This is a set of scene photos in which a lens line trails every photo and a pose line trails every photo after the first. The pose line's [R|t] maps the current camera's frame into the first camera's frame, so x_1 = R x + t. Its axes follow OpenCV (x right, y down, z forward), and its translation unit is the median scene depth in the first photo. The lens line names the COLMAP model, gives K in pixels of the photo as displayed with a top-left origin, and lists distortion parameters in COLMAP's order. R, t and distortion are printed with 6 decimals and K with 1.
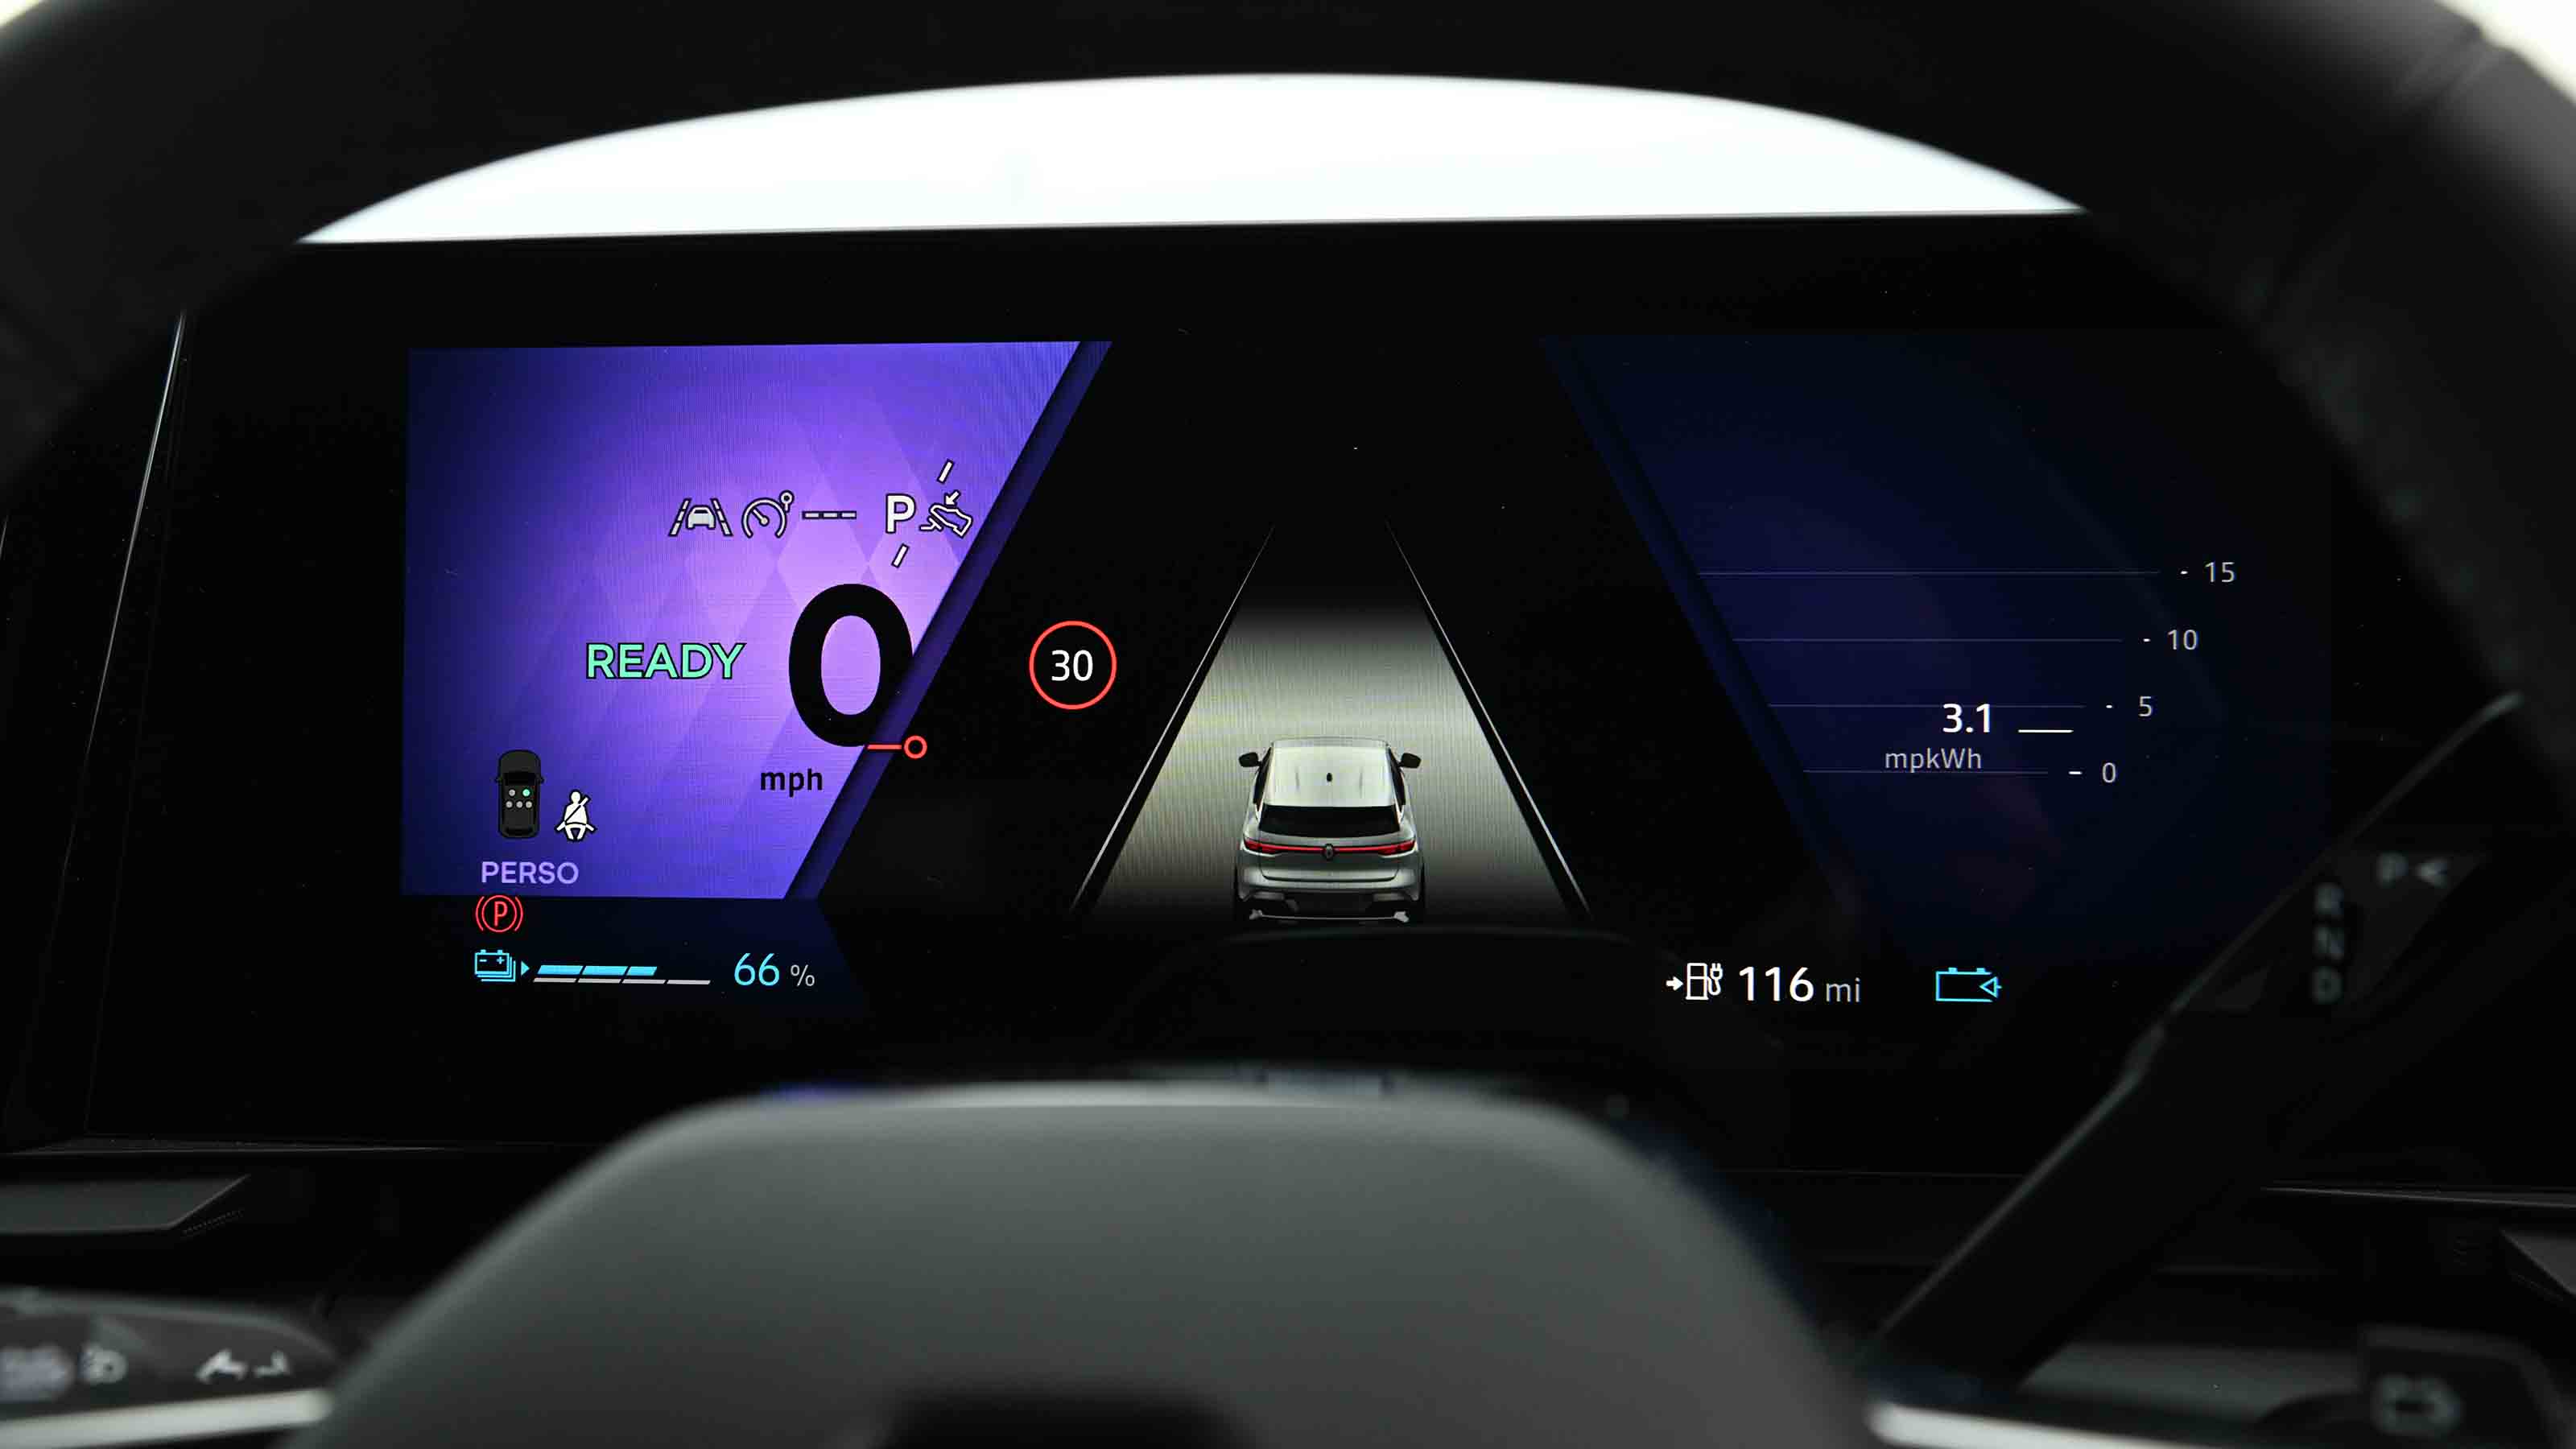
lens RADIAL K [[3378.3, 0, 1222.8], [0, 3378.3, 662.3], [0, 0, 1]] dist [-0.003901, 0.000000]
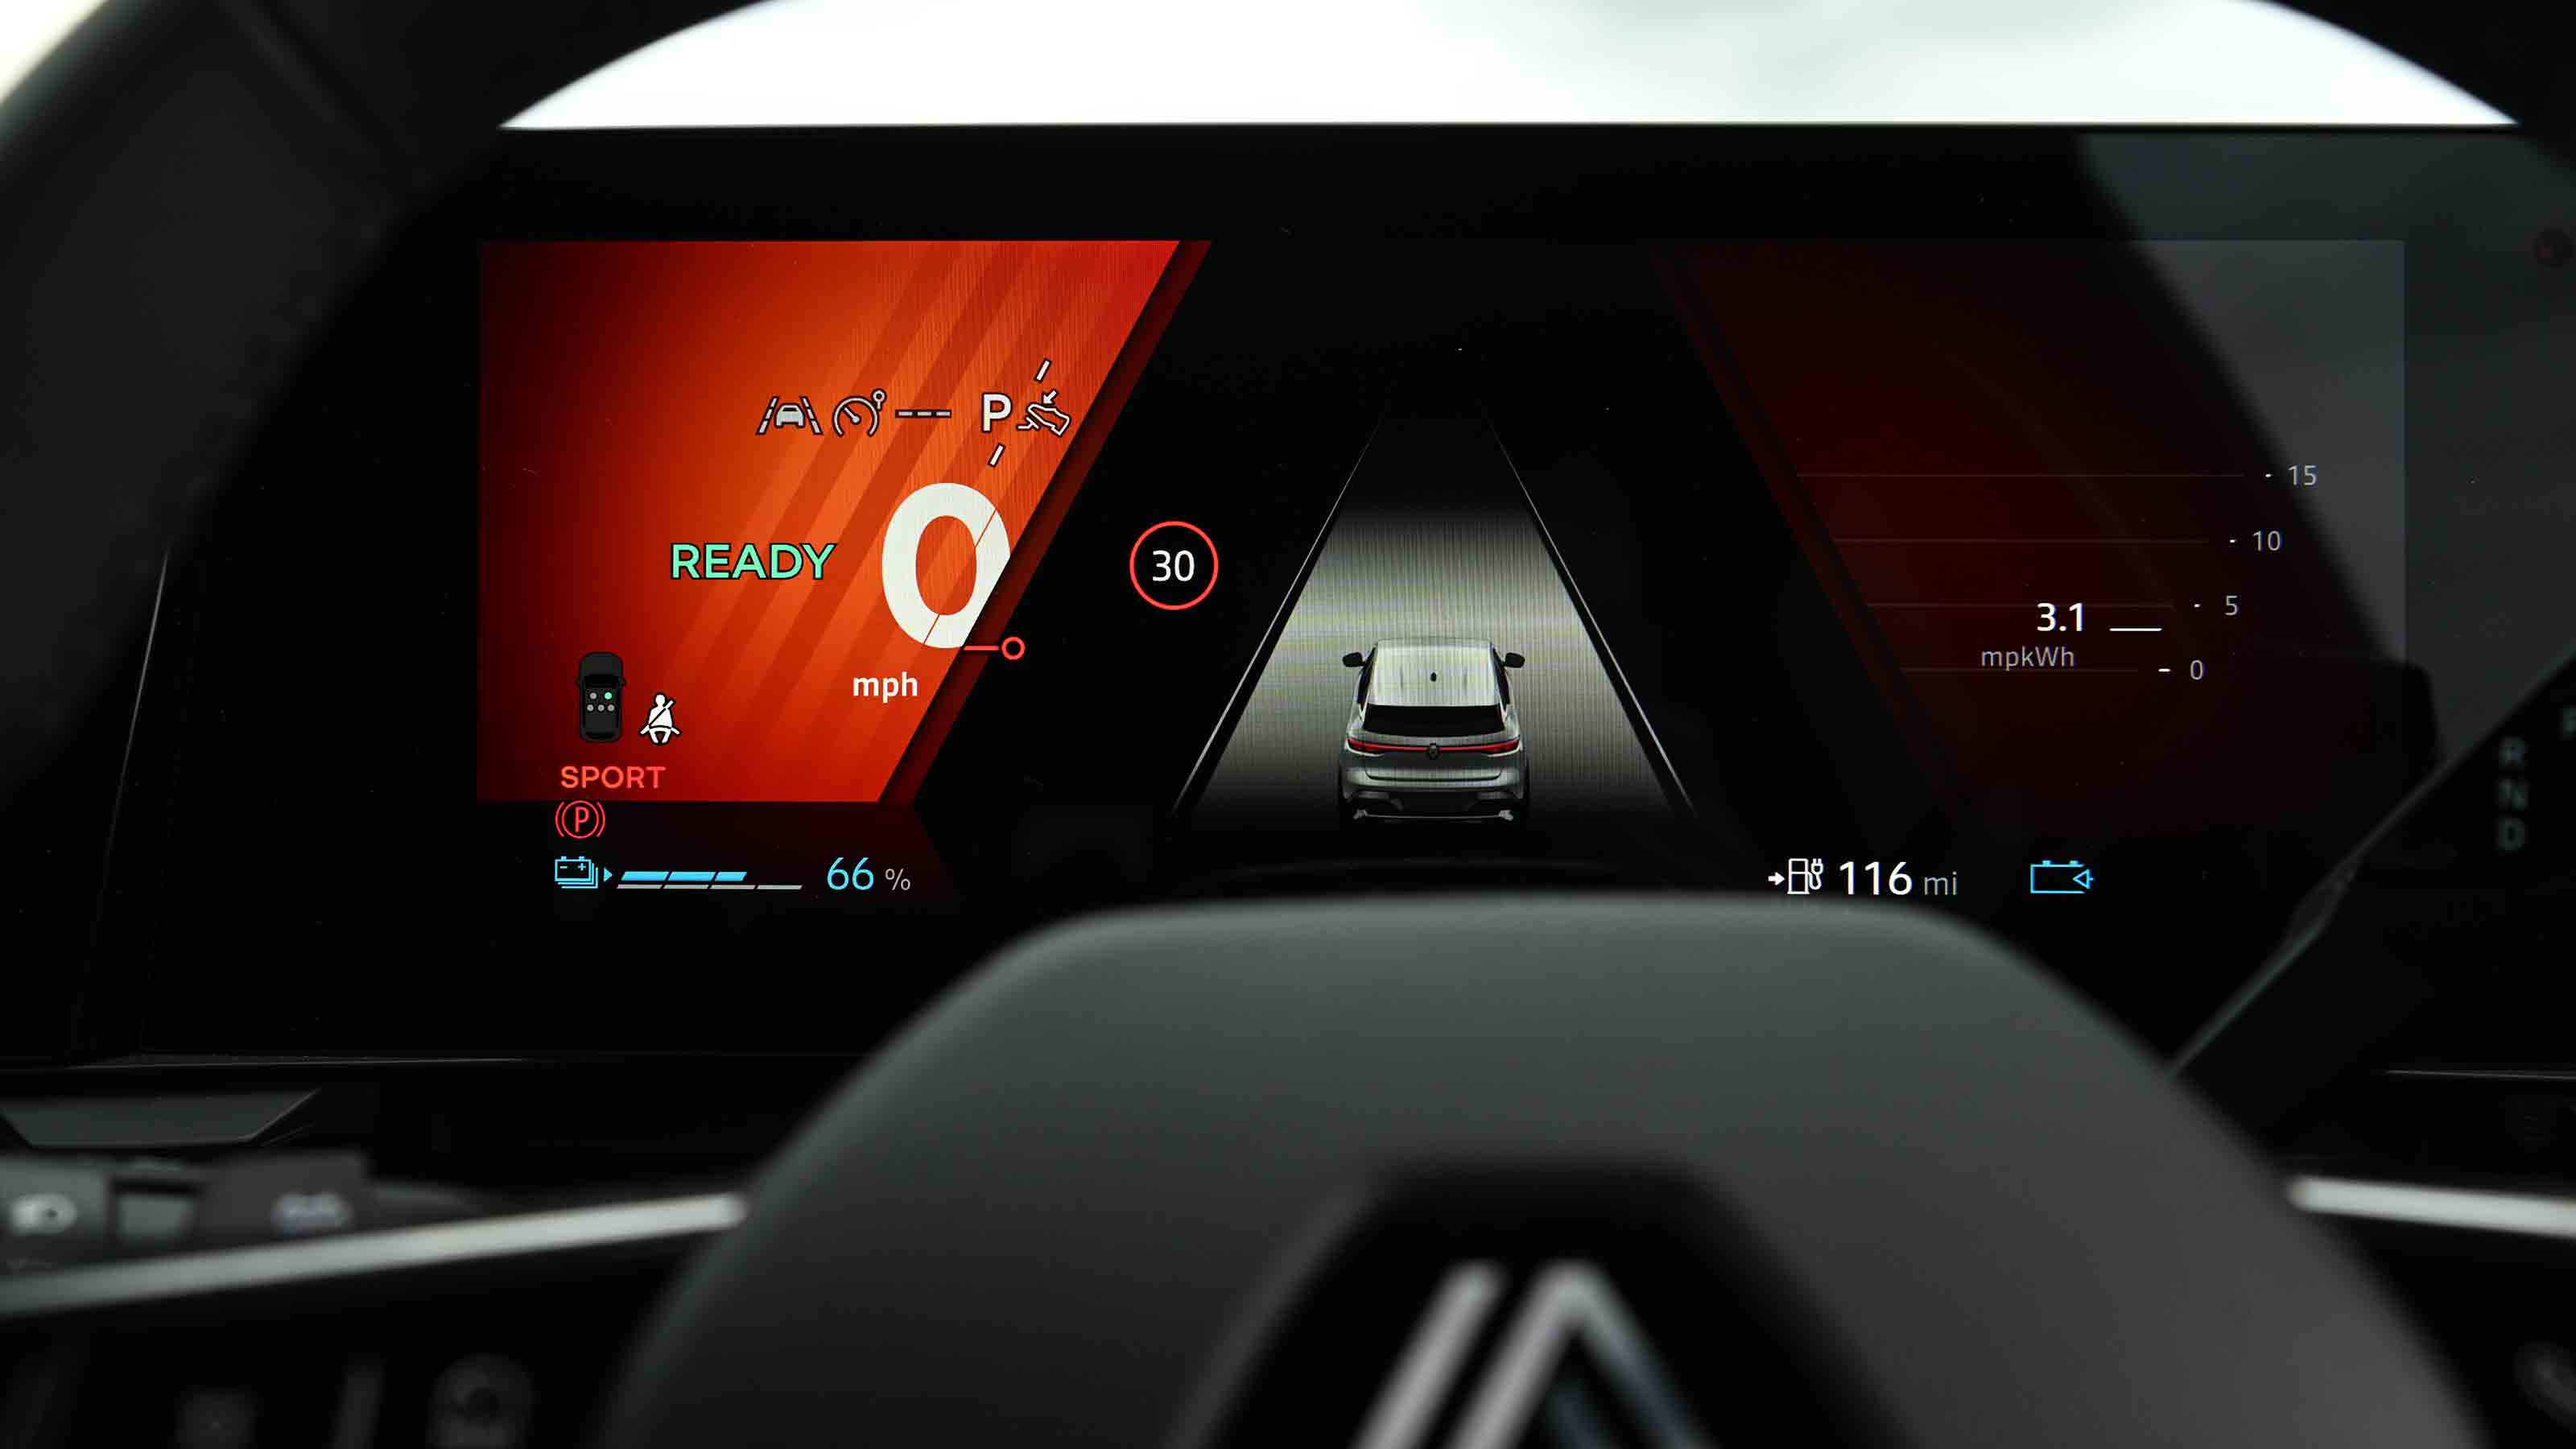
lens RADIAL K [[3477.8, 0, 1295.4], [0, 3477.8, 724.4], [0, 0, 1]] dist [0.008658, 0.000000]
pose [[0.994535, 0.000083, 0.104404, -0.117114], [-0.001227, 0.999940, 0.010889, 0.036872], [-0.104397, -0.010958, 0.994475, -0.023962]]
